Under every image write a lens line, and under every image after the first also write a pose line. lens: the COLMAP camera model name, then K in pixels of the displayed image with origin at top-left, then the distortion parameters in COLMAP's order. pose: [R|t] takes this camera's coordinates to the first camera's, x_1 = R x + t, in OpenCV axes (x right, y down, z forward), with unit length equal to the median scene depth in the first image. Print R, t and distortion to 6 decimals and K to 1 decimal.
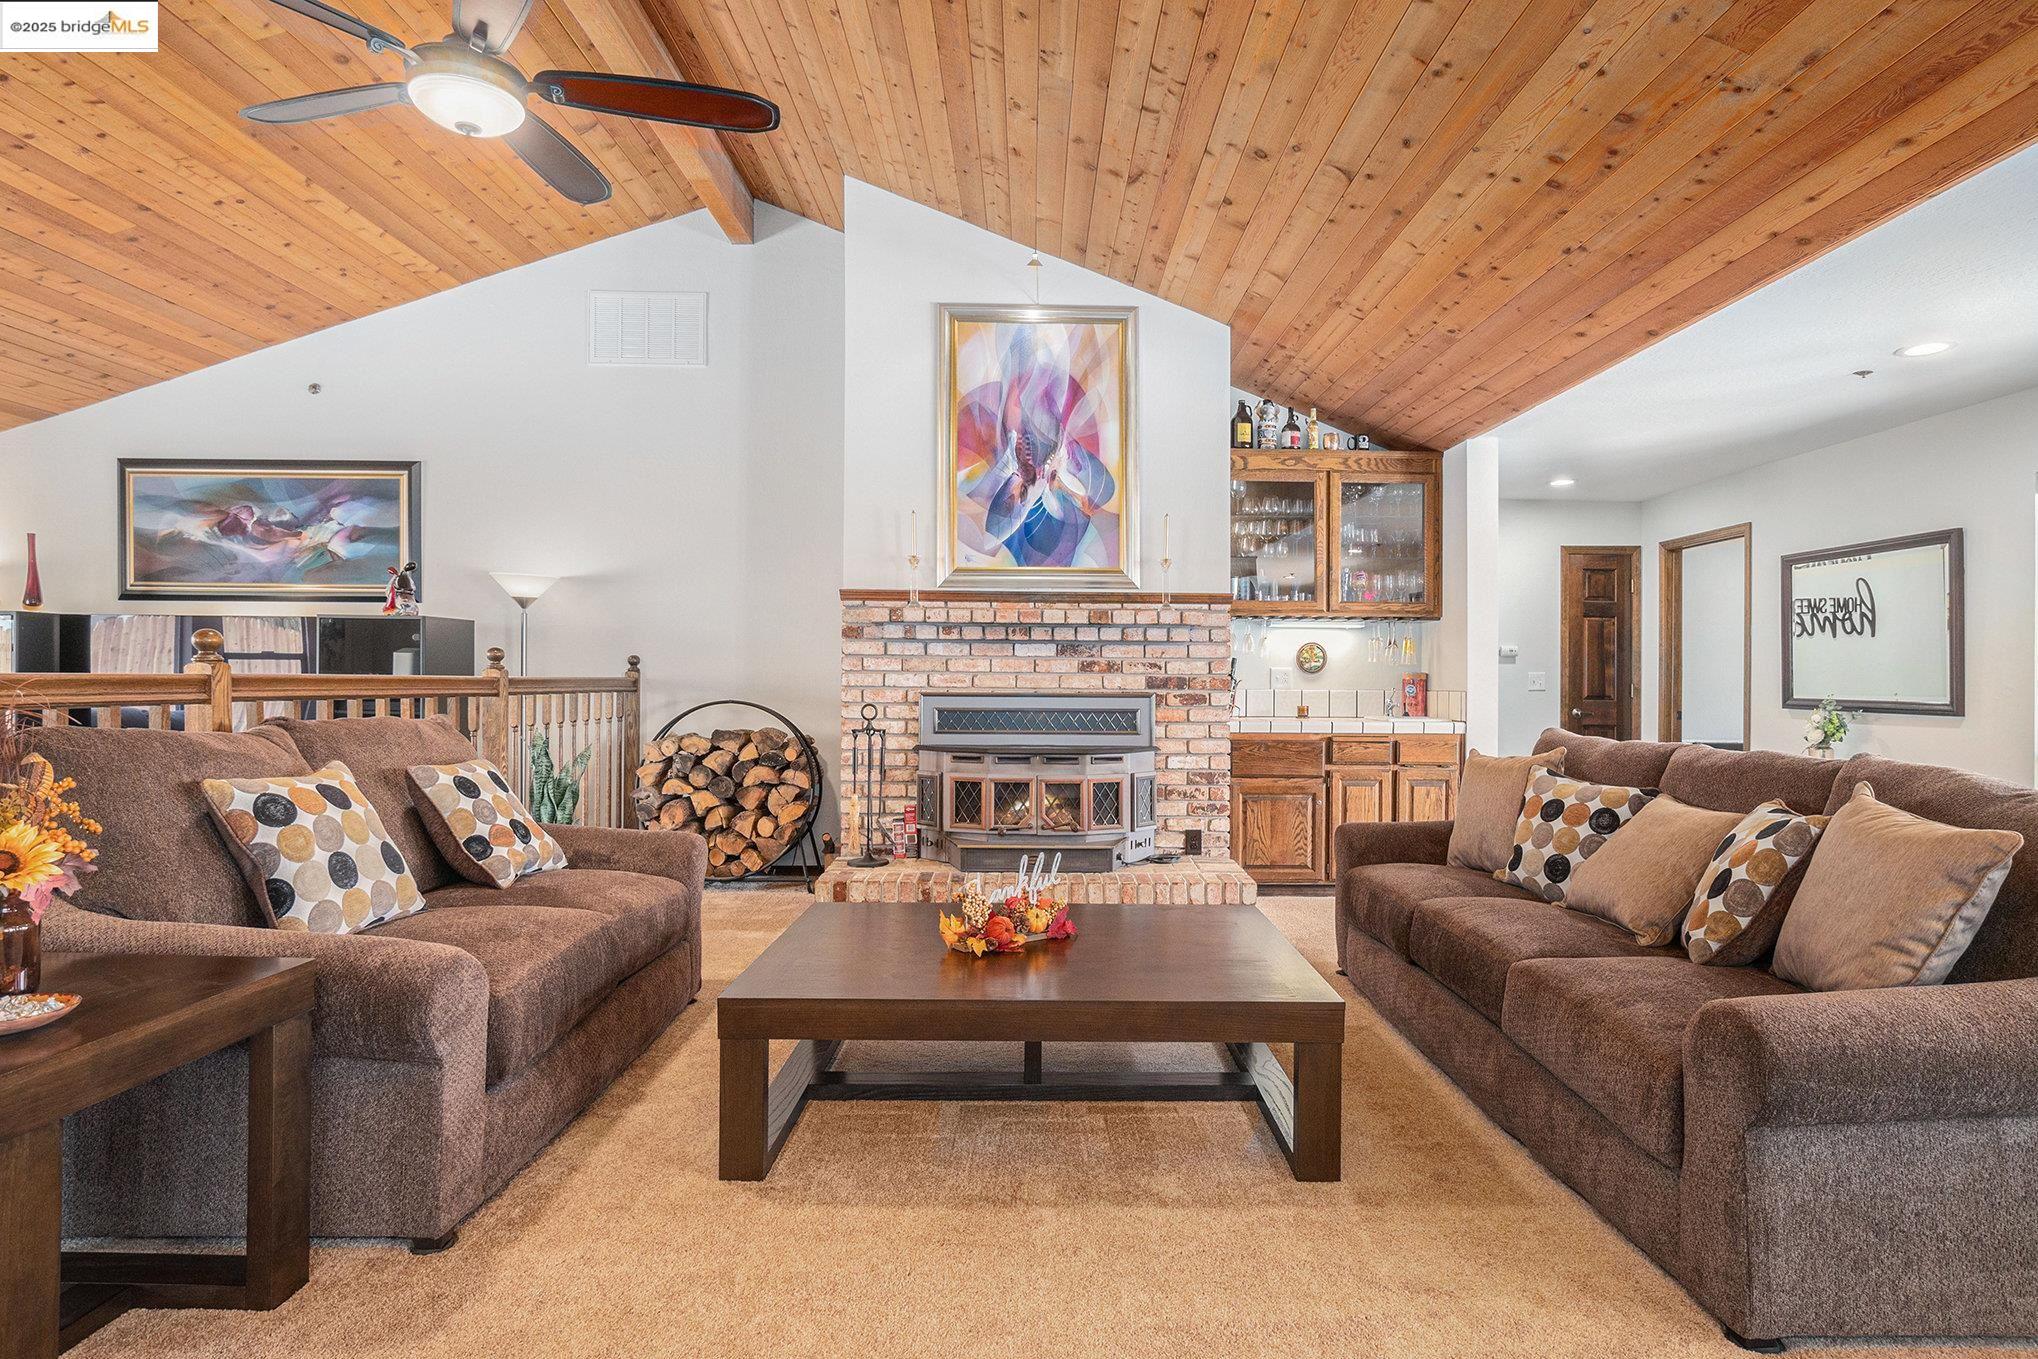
lens RADIAL K [[1095.2, 0, 1047.6], [0, 1095.2, 675.9], [0, 0, 1]] dist [-0.029228, 0.012074]
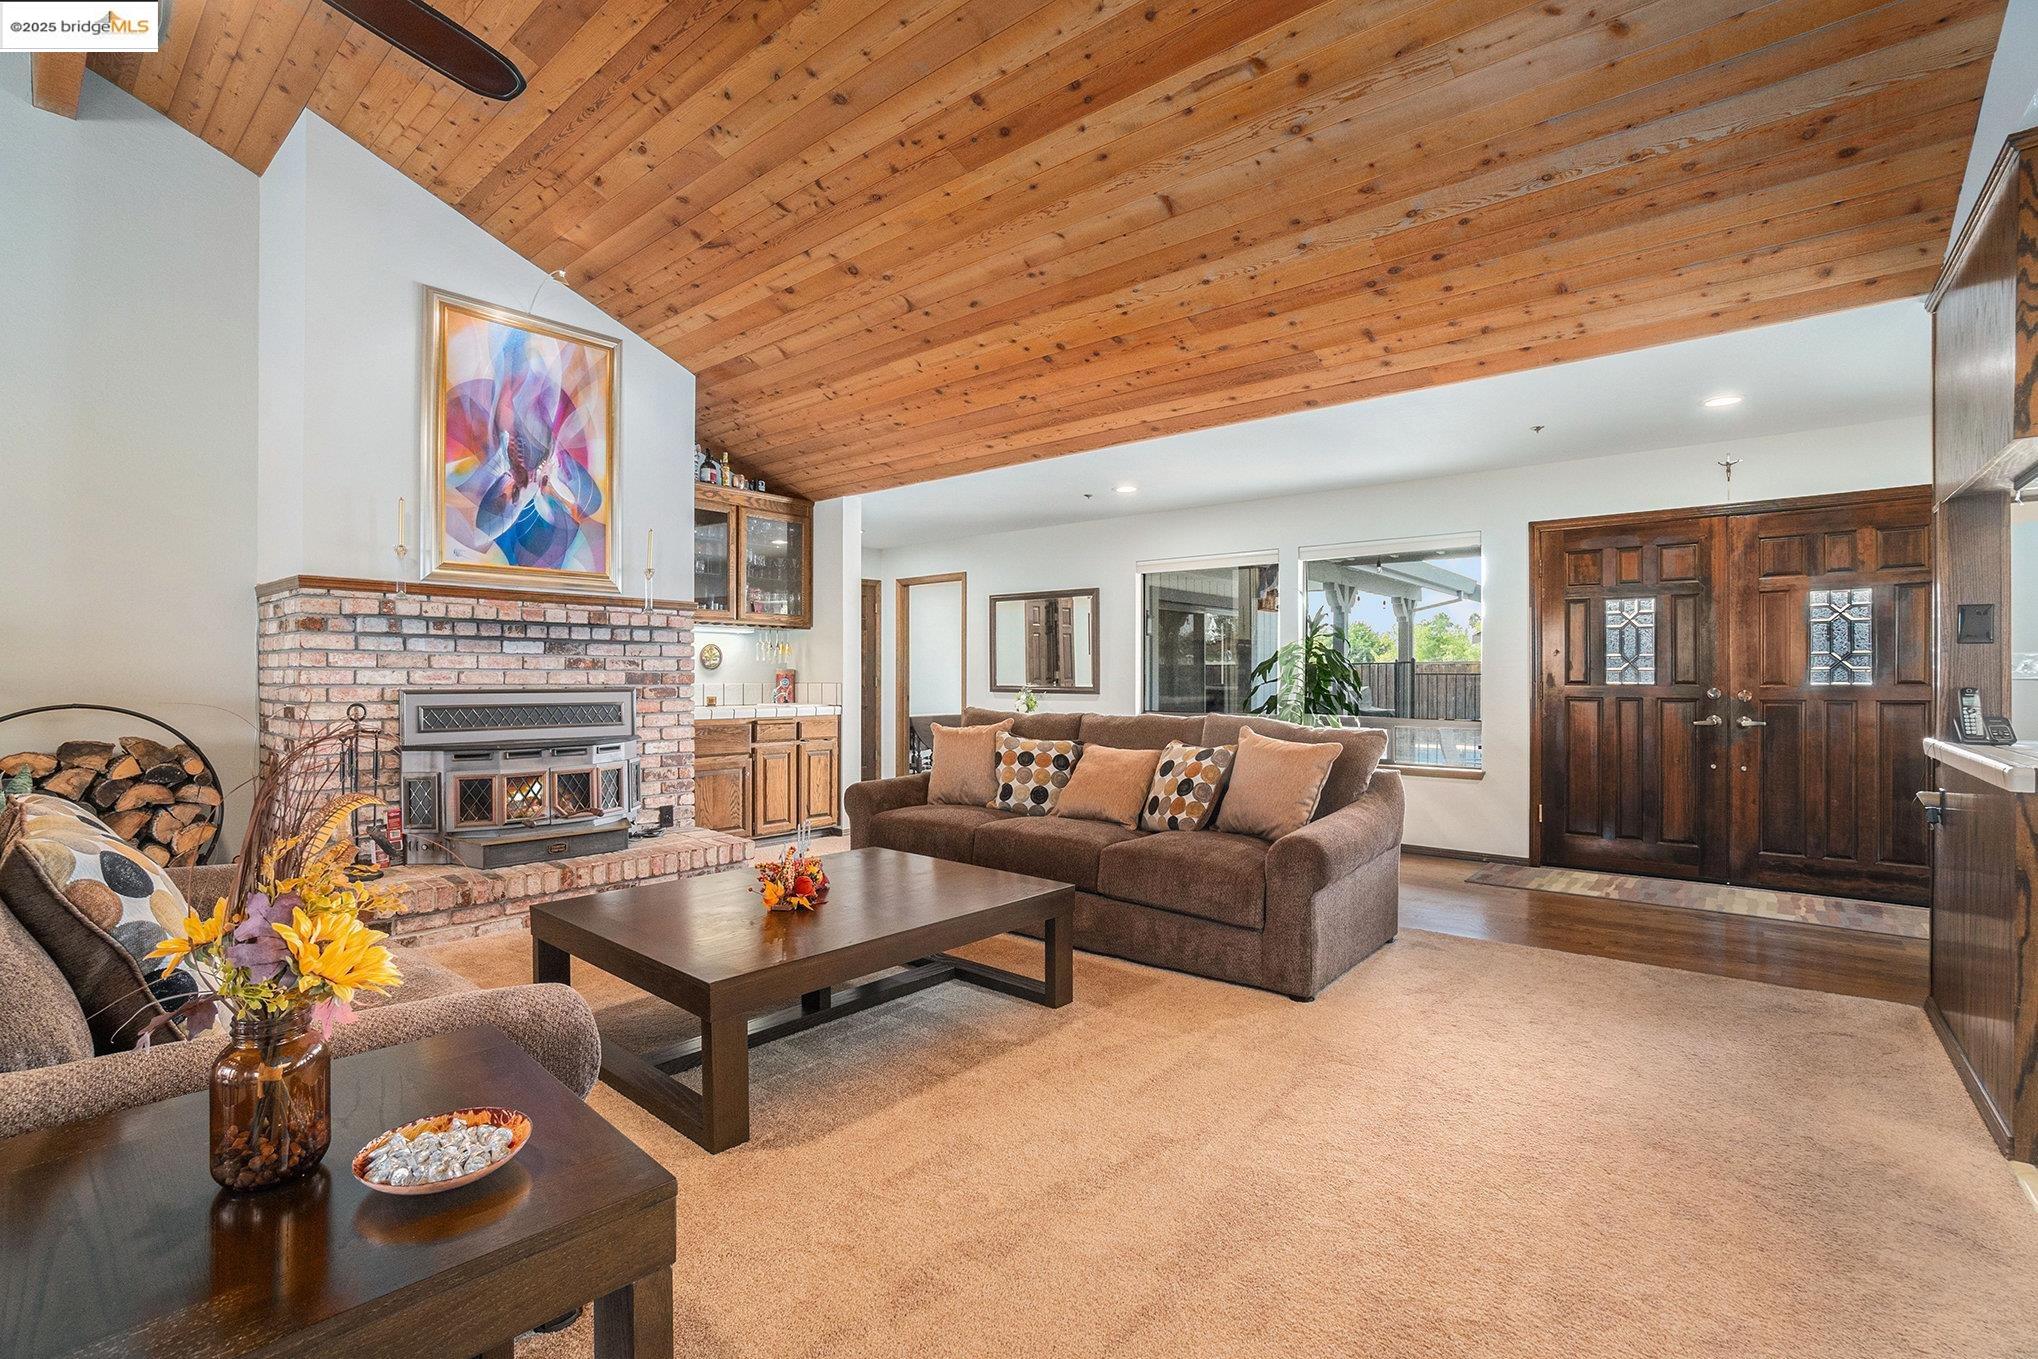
lens RADIAL K [[908.4, 0, 1019.0], [0, 908.4, 679.5], [0, 0, 1]] dist [-0.062260, 0.022580]
pose [[0.673261, -0.007808, 0.739364, -0.321966], [0.000681, 0.999950, 0.009940, -0.001405], [-0.739405, -0.006188, 0.673233, 0.089807]]
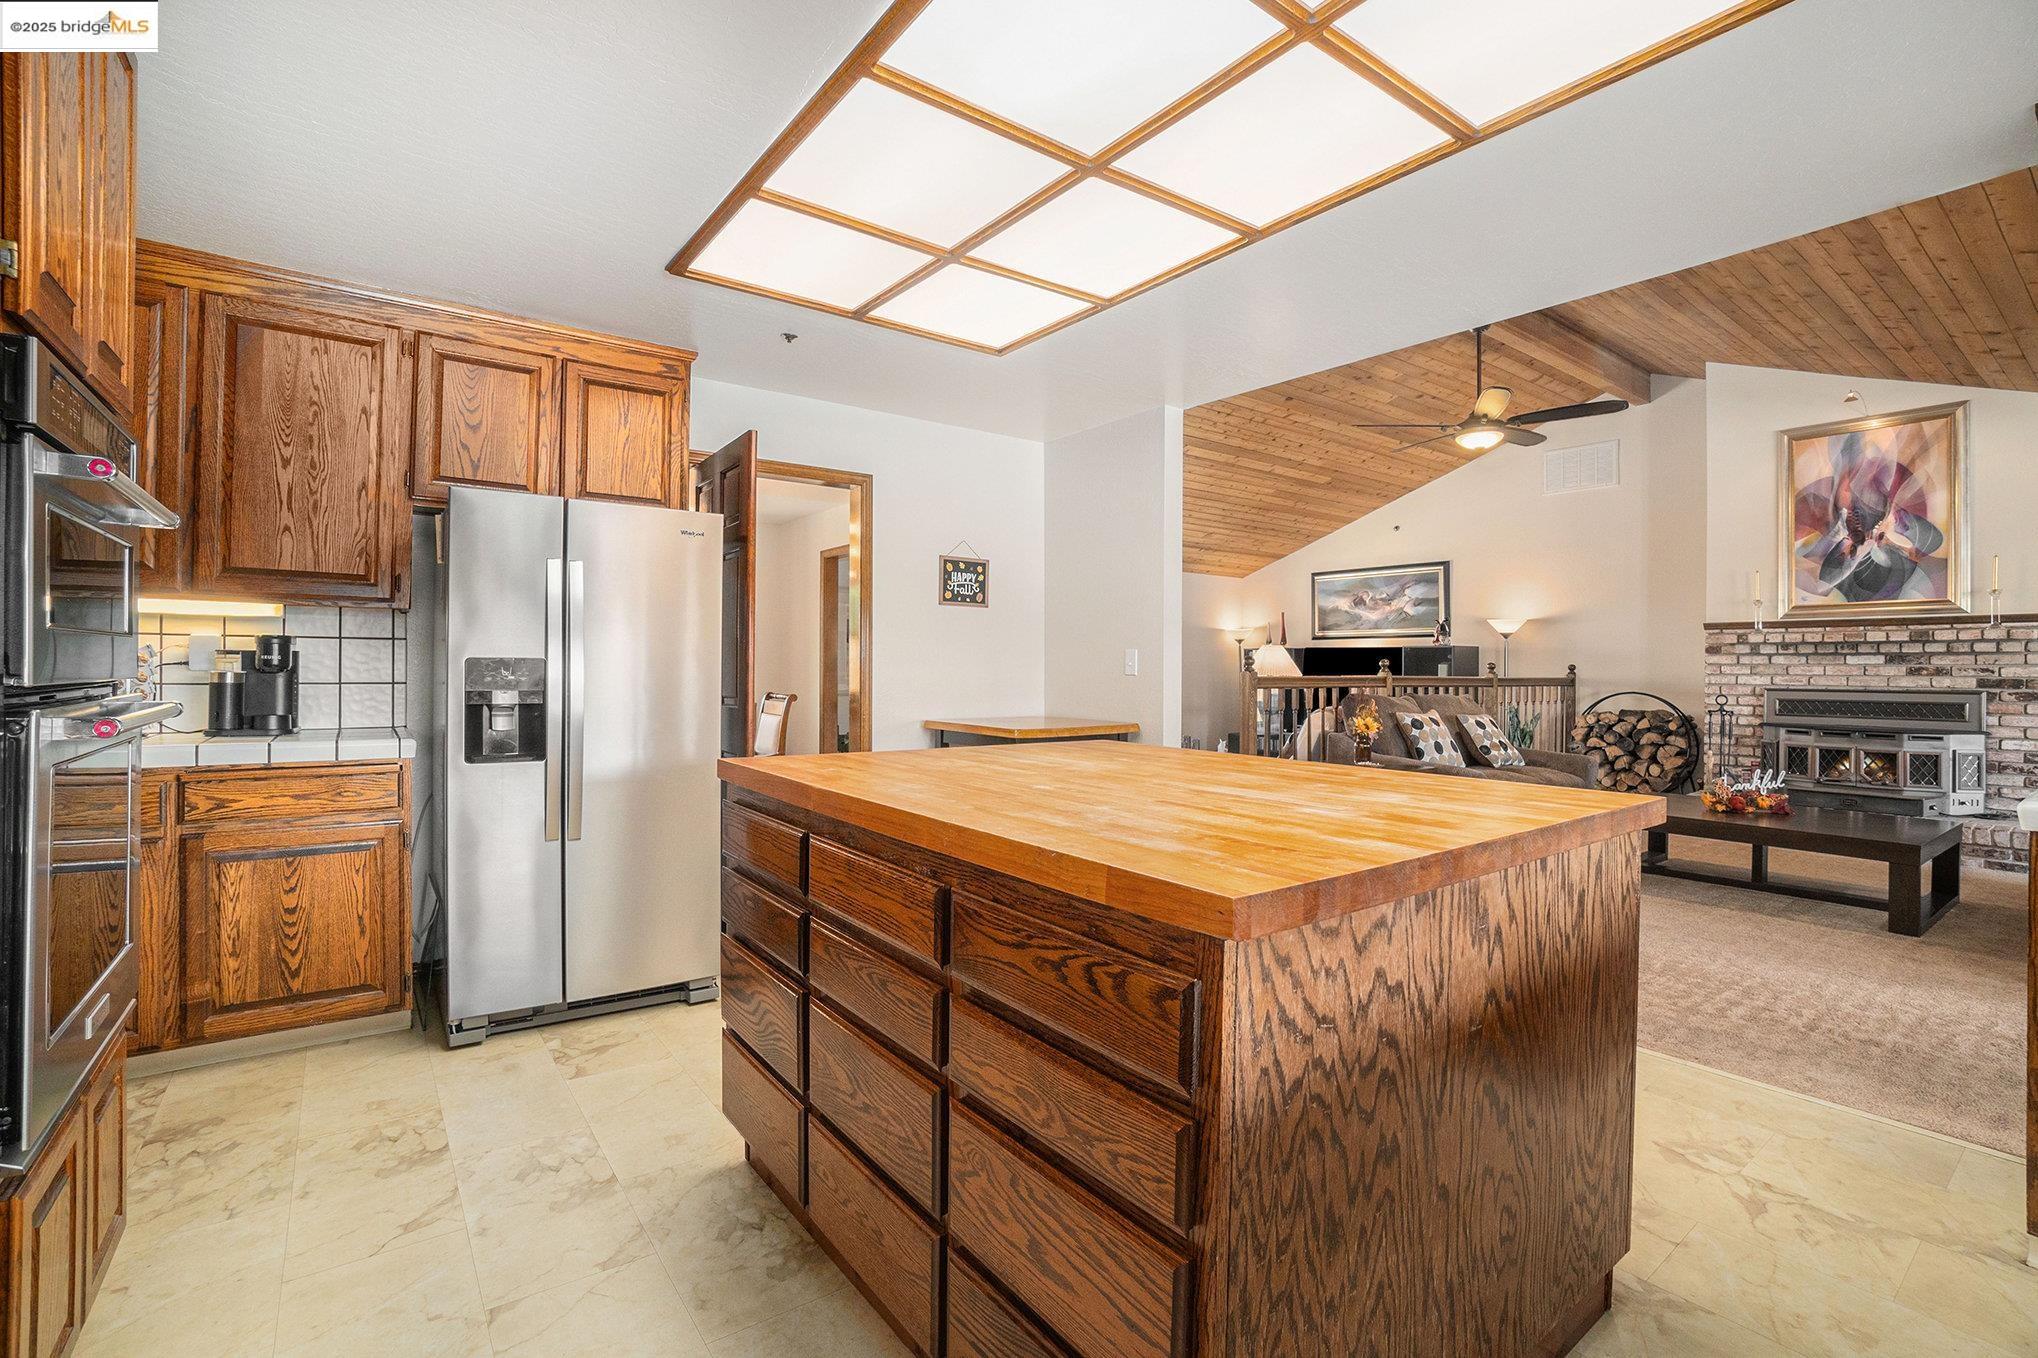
lens RADIAL K [[908.4, 0, 1019.0], [0, 908.4, 679.0], [0, 0, 1]] dist [-0.062260, 0.022580]
pose [[0.582722, 0.005235, -0.812655, 0.273413], [-0.001024, 0.999983, 0.005708, -0.003859], [0.812671, -0.002493, 0.582717, -0.562885]]
